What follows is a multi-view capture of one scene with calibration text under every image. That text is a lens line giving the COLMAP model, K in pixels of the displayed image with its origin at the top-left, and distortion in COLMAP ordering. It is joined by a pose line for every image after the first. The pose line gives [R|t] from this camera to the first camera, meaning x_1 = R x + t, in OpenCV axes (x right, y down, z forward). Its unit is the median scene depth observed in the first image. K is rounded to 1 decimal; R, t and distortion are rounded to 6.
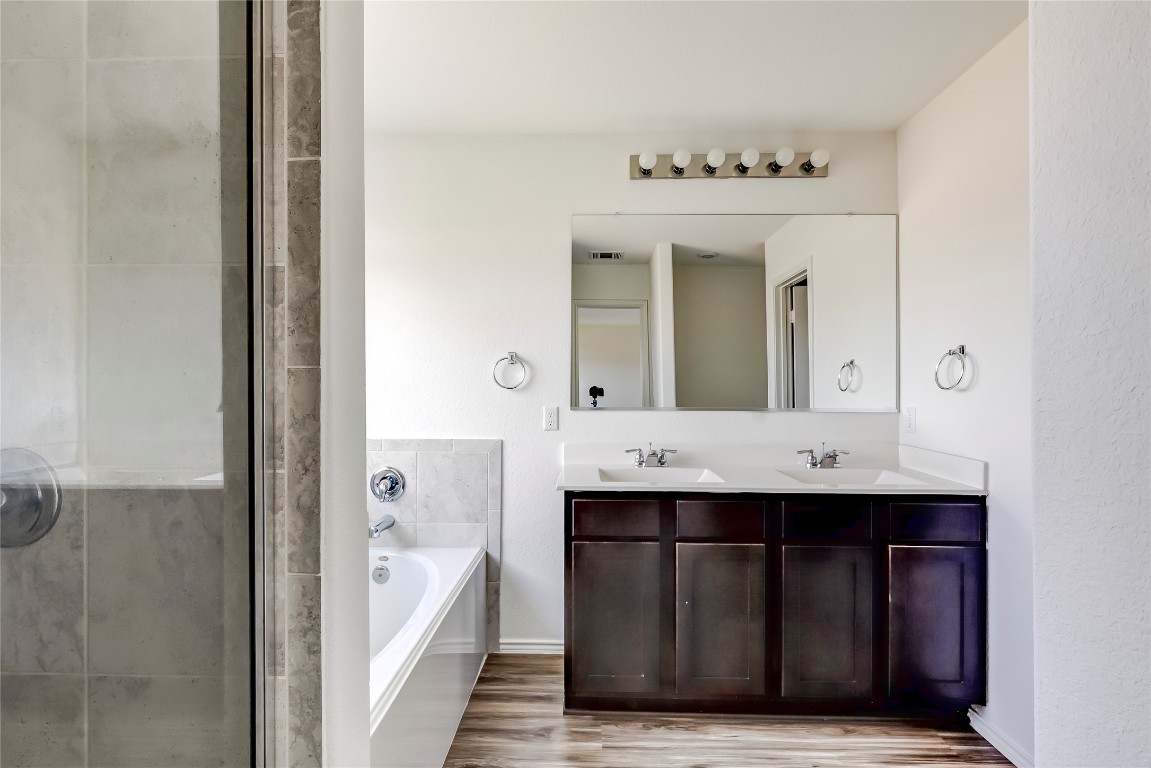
lens RADIAL K [[516.1, 0, 575.5], [0, 516.1, 384.0], [0, 0, 1]] dist [0.001390, 0.000089]
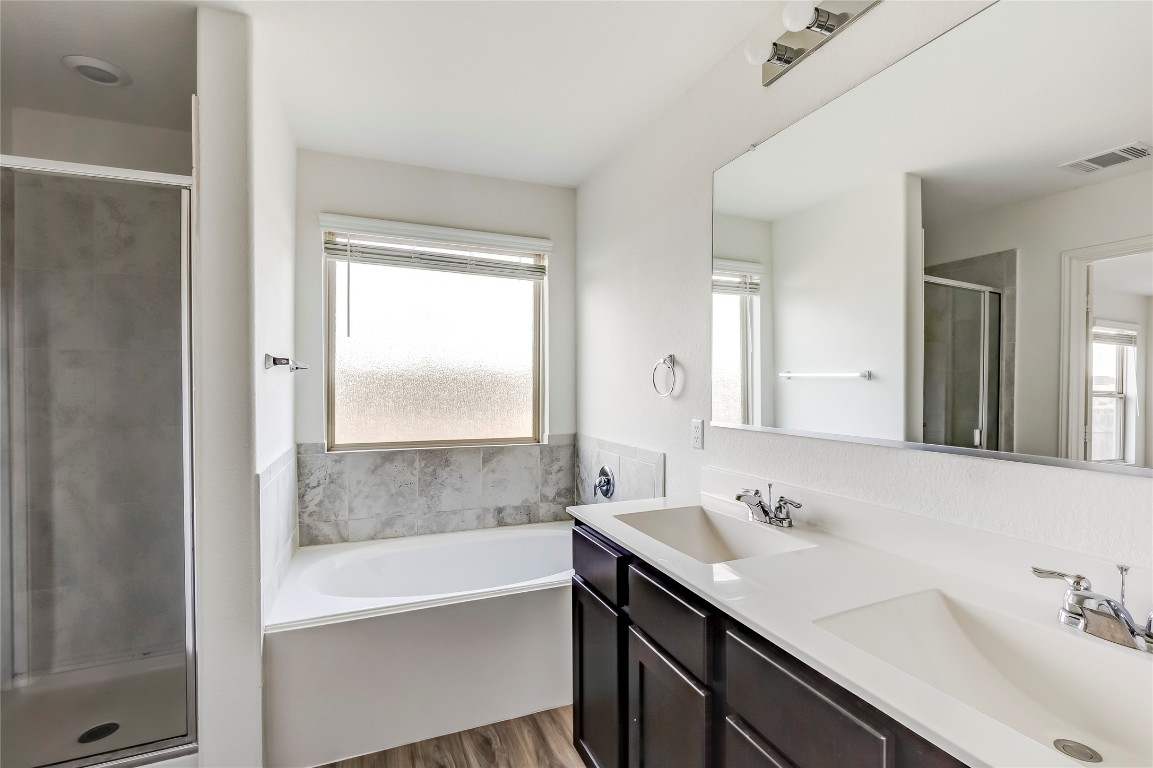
lens RADIAL K [[526.2, 0, 579.5], [0, 526.2, 388.8], [0, 0, 1]] dist [0.003818, 0.000375]
pose [[0.423021, 0.007359, -0.906090, 0.613523], [-0.013217, 0.999911, 0.001950, -0.002421], [0.906023, 0.011151, 0.423081, 0.488135]]
